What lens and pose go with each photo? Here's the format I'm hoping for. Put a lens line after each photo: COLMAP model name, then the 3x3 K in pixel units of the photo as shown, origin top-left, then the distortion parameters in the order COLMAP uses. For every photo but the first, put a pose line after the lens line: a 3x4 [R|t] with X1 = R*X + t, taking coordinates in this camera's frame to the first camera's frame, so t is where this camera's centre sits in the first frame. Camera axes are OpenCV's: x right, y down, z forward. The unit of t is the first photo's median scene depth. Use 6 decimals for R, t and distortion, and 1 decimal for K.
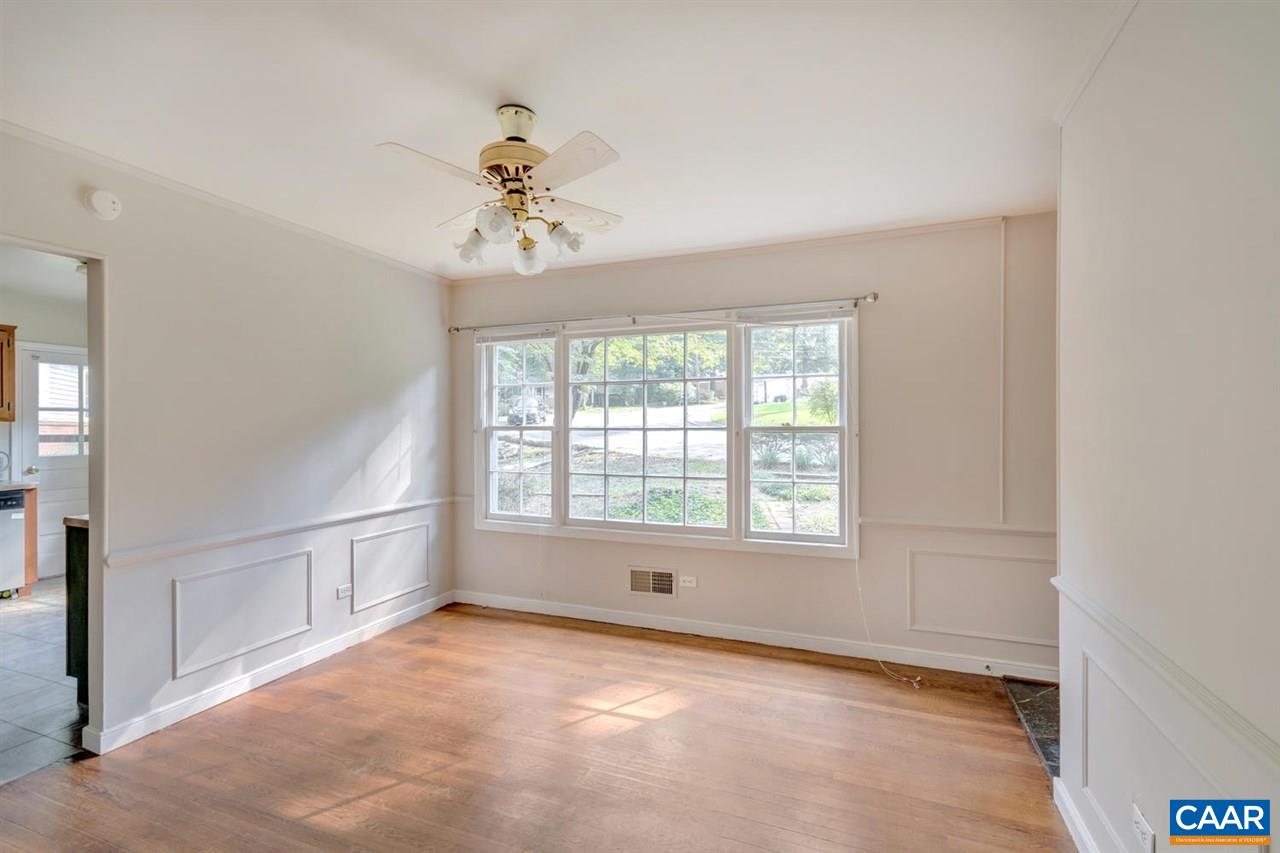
lens RADIAL K [[579.1, 0, 640.0], [0, 579.1, 426.5], [0, 0, 1]] dist [0.000228, -0.000164]
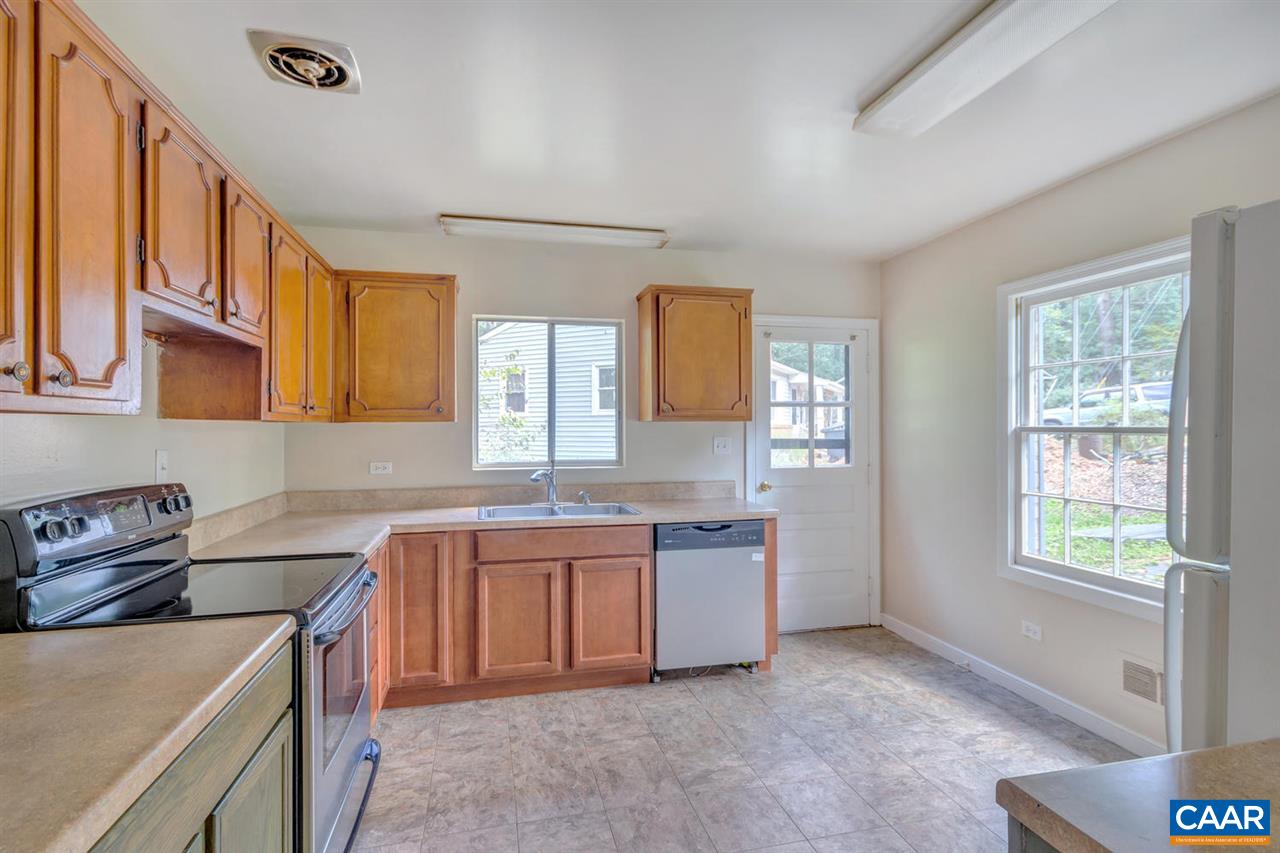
lens RADIAL K [[623.4, 0, 640.0], [0, 623.4, 426.5], [0, 0, 1]] dist [-0.000970, -0.000288]
pose [[0.579716, -0.003557, -0.814811, -0.487400], [0.001968, 0.999994, -0.002966, 0.000560], [0.814816, 0.000116, 0.579720, 0.402836]]
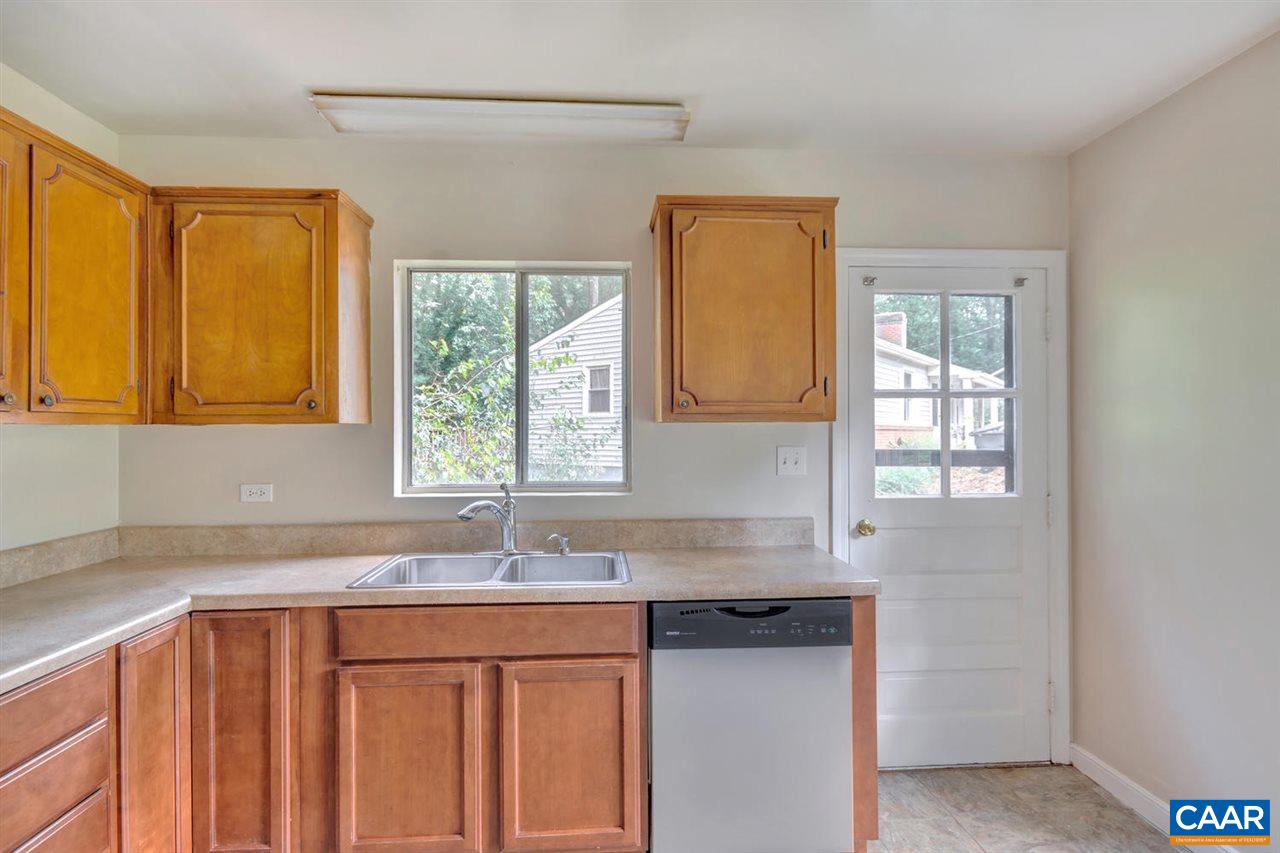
lens RADIAL K [[678.7, 0, 640.0], [0, 678.7, 426.5], [0, 0, 1]] dist [0.002137, -0.000303]
pose [[0.432754, -0.006129, -0.901491, -0.640931], [0.002059, 0.999981, -0.005810, -0.001705], [0.901510, 0.000658, 0.432758, 0.606316]]
